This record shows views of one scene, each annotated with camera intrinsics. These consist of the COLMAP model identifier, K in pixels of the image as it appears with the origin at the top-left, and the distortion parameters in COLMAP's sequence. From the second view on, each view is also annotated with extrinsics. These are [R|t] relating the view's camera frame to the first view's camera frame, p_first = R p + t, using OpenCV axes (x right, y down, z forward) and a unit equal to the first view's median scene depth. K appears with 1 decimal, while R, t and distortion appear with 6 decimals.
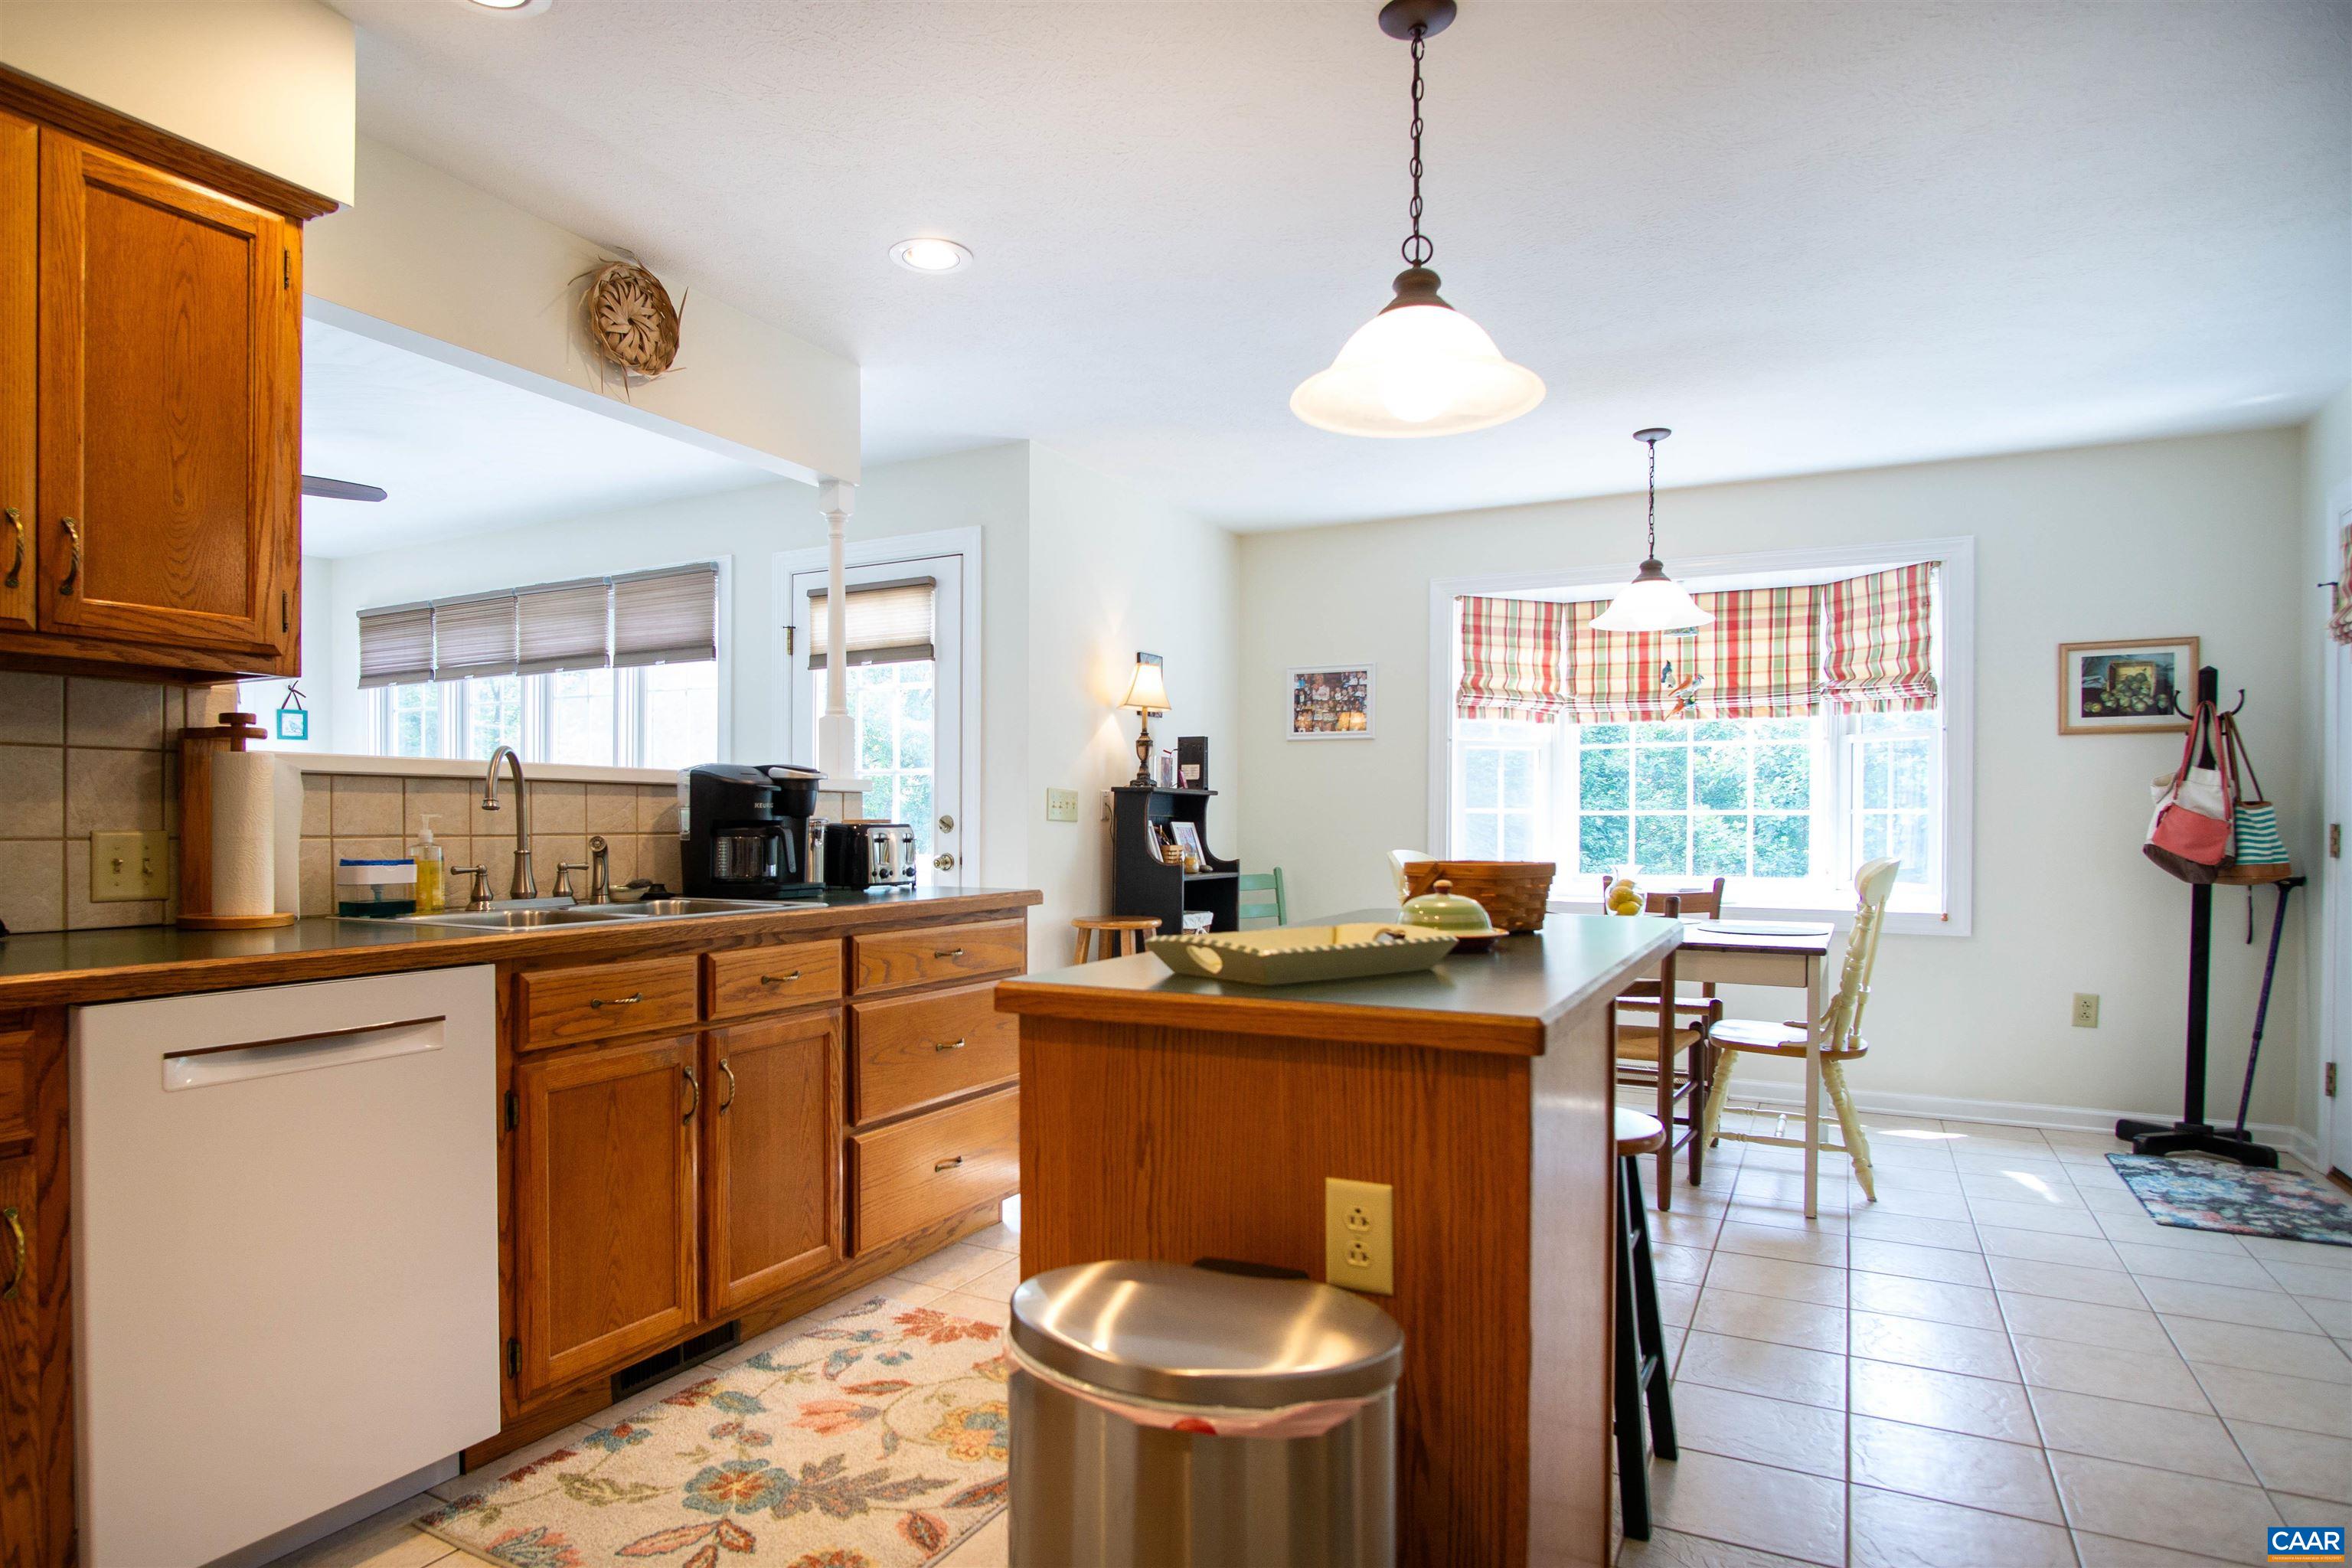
lens RADIAL K [[1341.9, 0, 1056.1], [0, 1341.9, 823.6], [0, 0, 1]] dist [-0.020243, 0.000399]
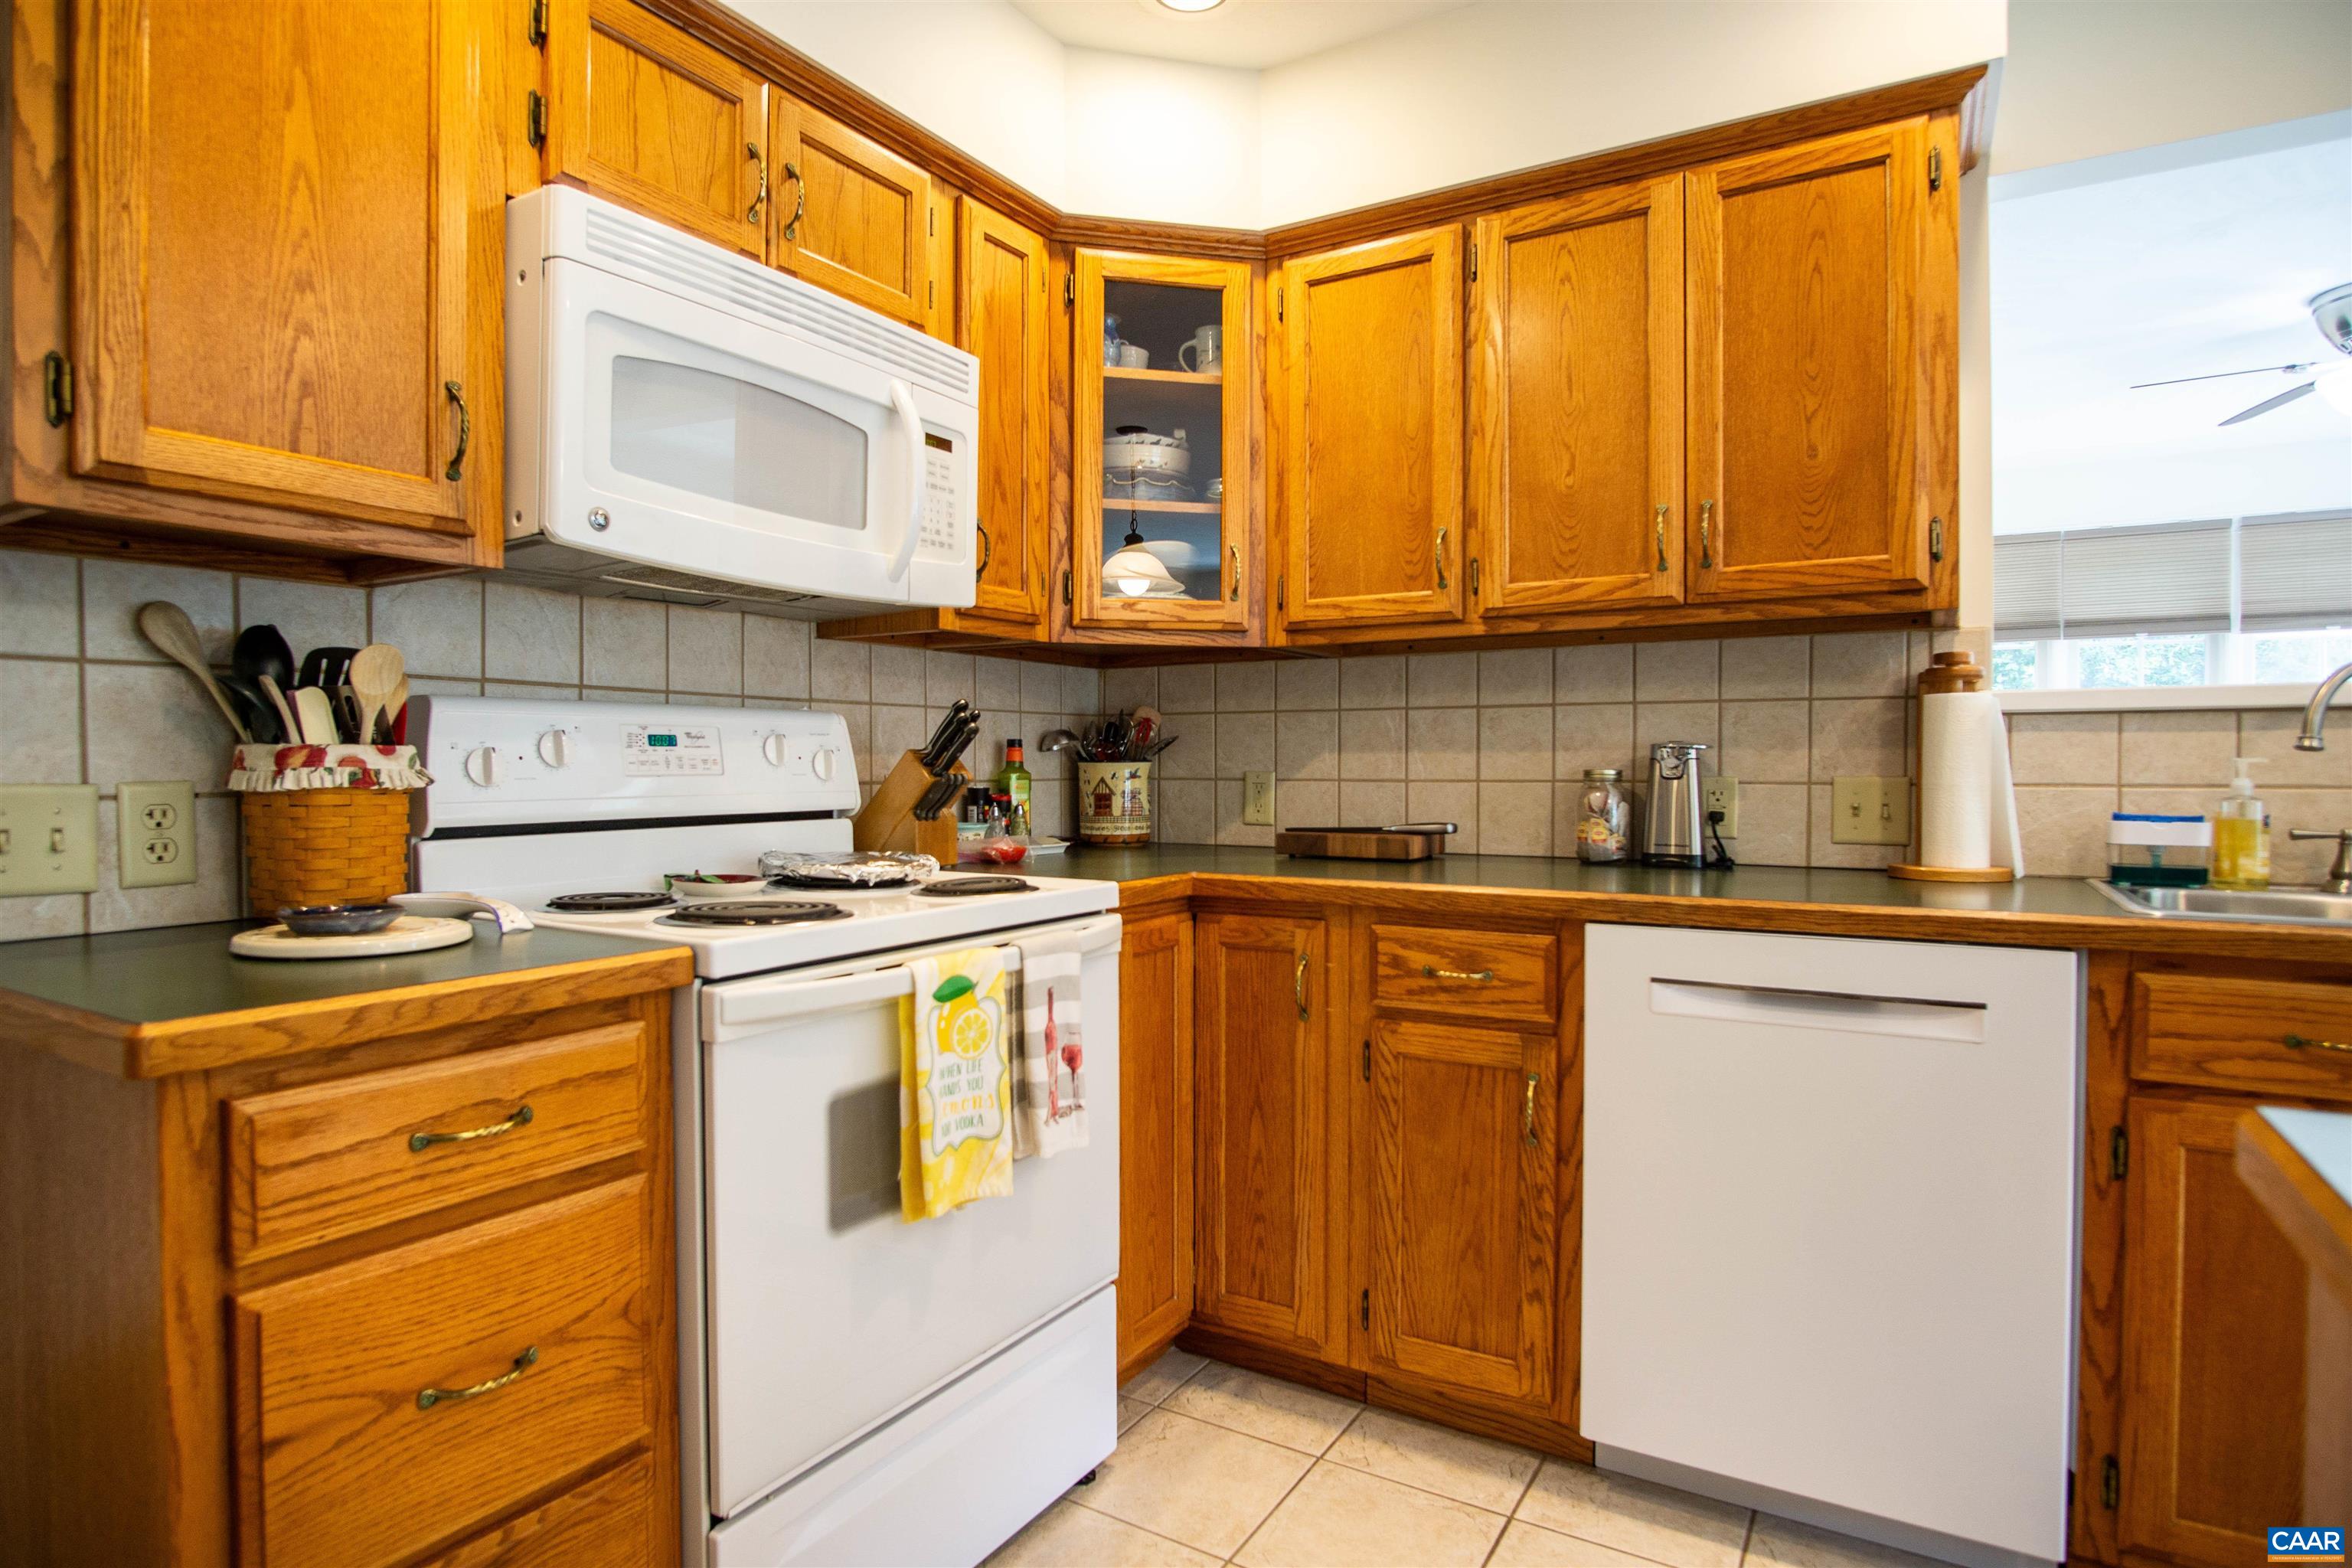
lens RADIAL K [[1260.3, 0, 1180.0], [0, 1260.3, 778.7], [0, 0, 1]] dist [-0.031894, 0.007325]
pose [[-0.013482, 0.005907, -0.999892, 0.287034], [-0.002298, 0.999980, 0.005939, 0.002394], [0.999906, 0.002378, -0.013468, 0.481468]]
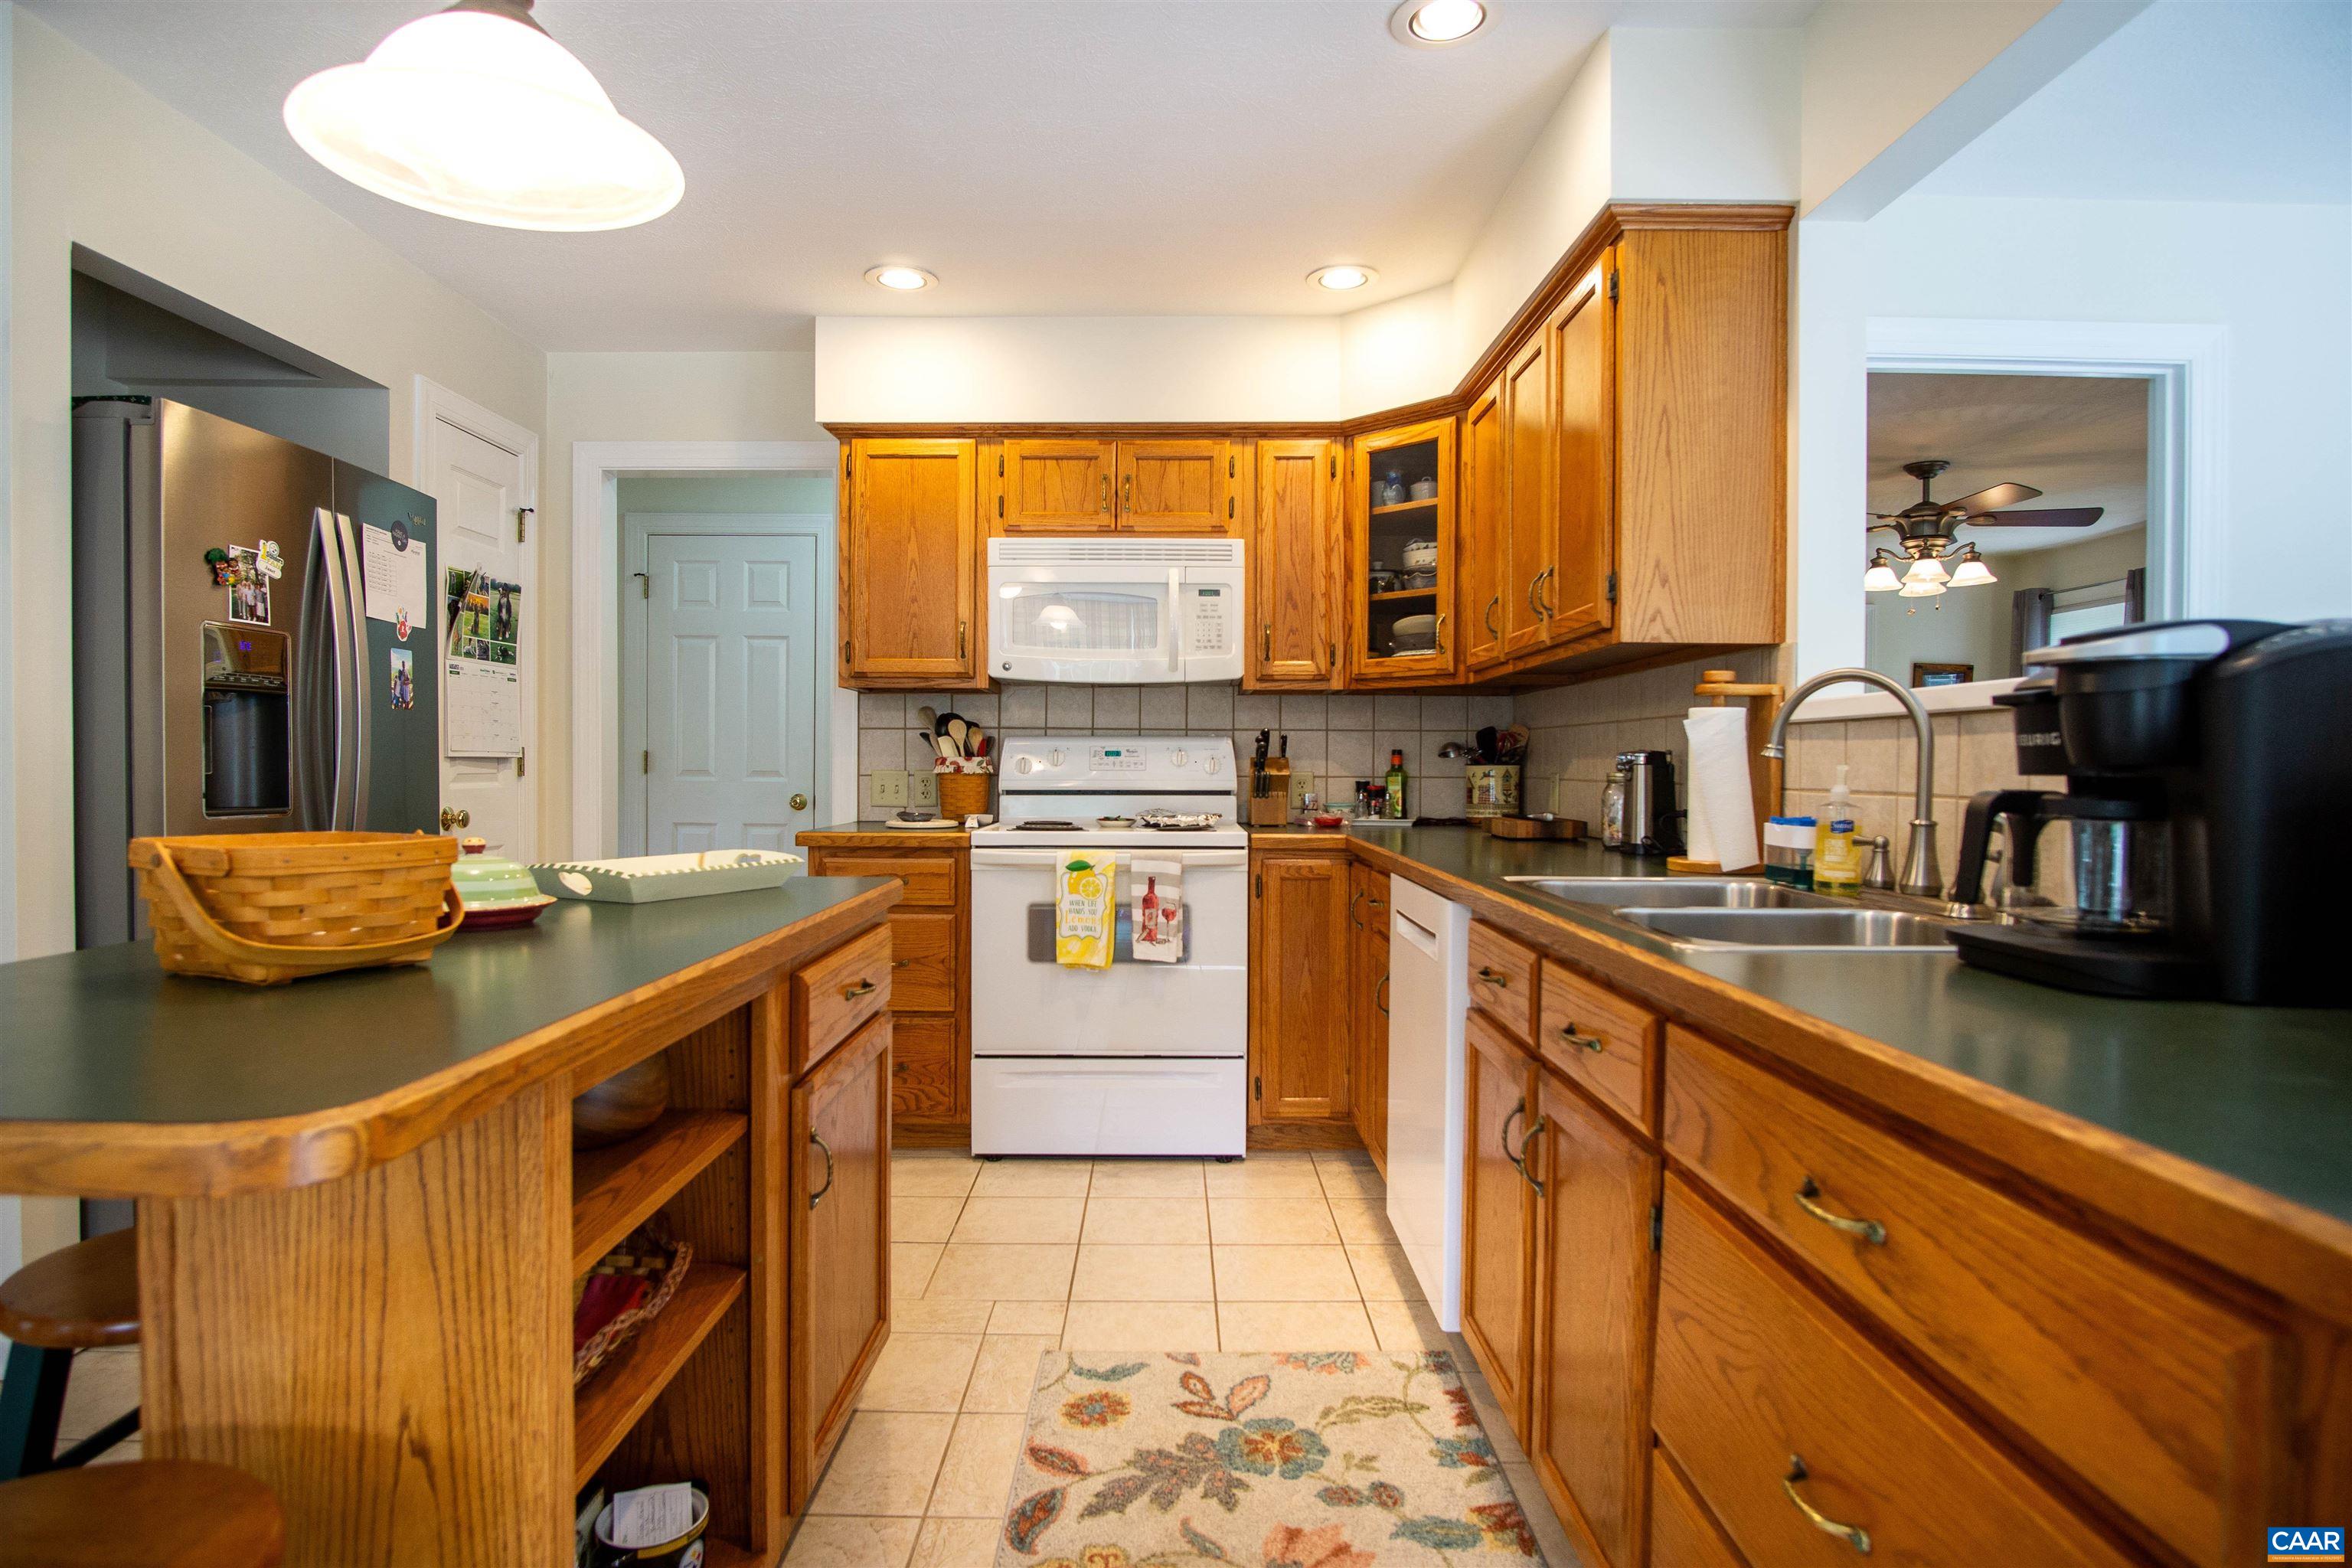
lens RADIAL K [[1260.3, 0, 1172.7], [0, 1260.3, 783.3], [0, 0, 1]] dist [-0.031894, 0.007325]
pose [[-0.860366, -0.000767, -0.509676, 0.286425], [-0.010478, 0.999814, 0.016183, -0.004998], [0.509568, 0.019264, -0.860214, 1.706977]]
